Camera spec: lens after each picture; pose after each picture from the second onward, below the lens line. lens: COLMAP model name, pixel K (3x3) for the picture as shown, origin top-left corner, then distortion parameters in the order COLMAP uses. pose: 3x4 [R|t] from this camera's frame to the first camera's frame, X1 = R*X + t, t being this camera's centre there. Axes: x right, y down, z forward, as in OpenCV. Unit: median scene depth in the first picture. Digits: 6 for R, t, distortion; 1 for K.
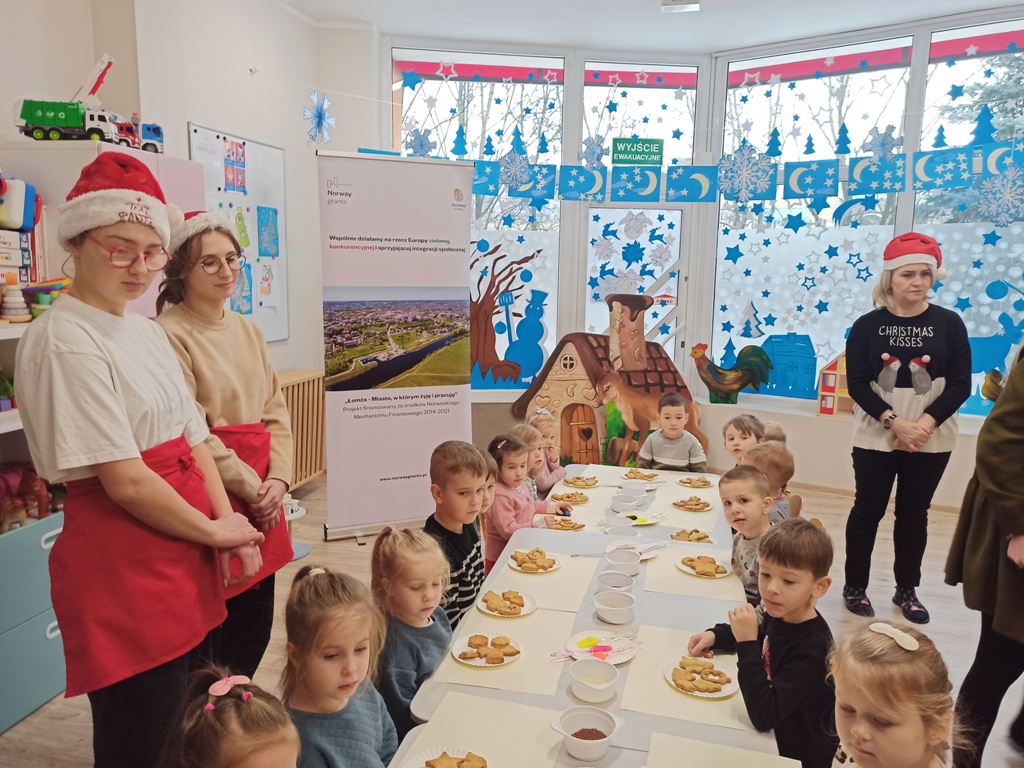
lens RADIAL K [[750.8, 0, 513.8], [0, 750.8, 379.9], [0, 0, 1]] dist [0.051982, -0.033054]
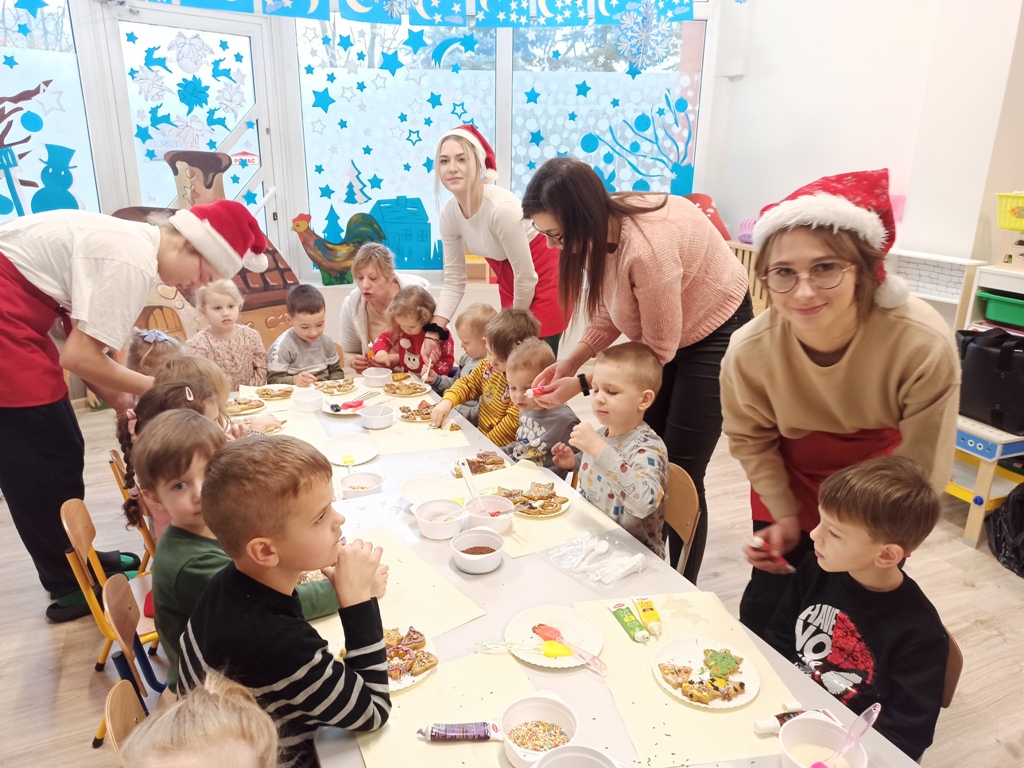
lens RADIAL K [[750.8, 0, 511.5], [0, 750.8, 382.7], [0, 0, 1]] dist [0.051982, -0.033054]
pose [[0.789144, -0.187804, 0.584792, -0.091223], [0.088732, 0.976977, 0.194015, -0.008683], [-0.607765, -0.101216, 0.787640, 0.209021]]
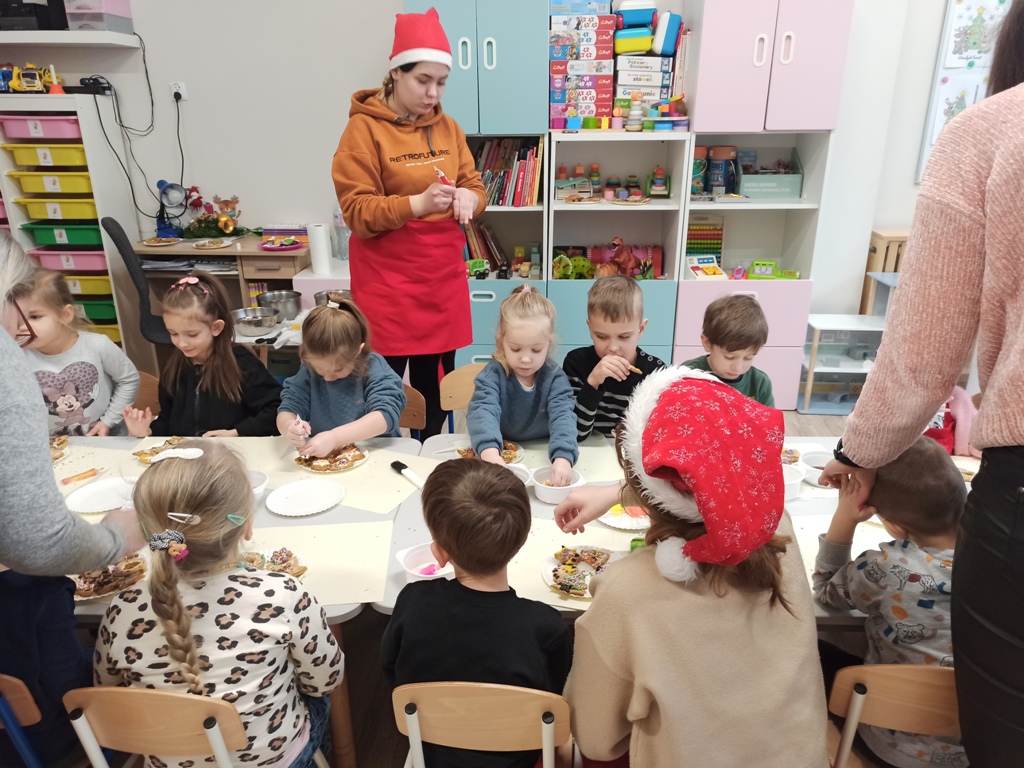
lens RADIAL K [[750.8, 0, 512.6], [0, 750.8, 378.8], [0, 0, 1]] dist [0.051982, -0.033054]
pose [[0.162090, 0.317905, -0.934164, 0.335939], [-0.135901, 0.944854, 0.297962, -0.015156], [0.977373, 0.078657, 0.196355, 0.279116]]
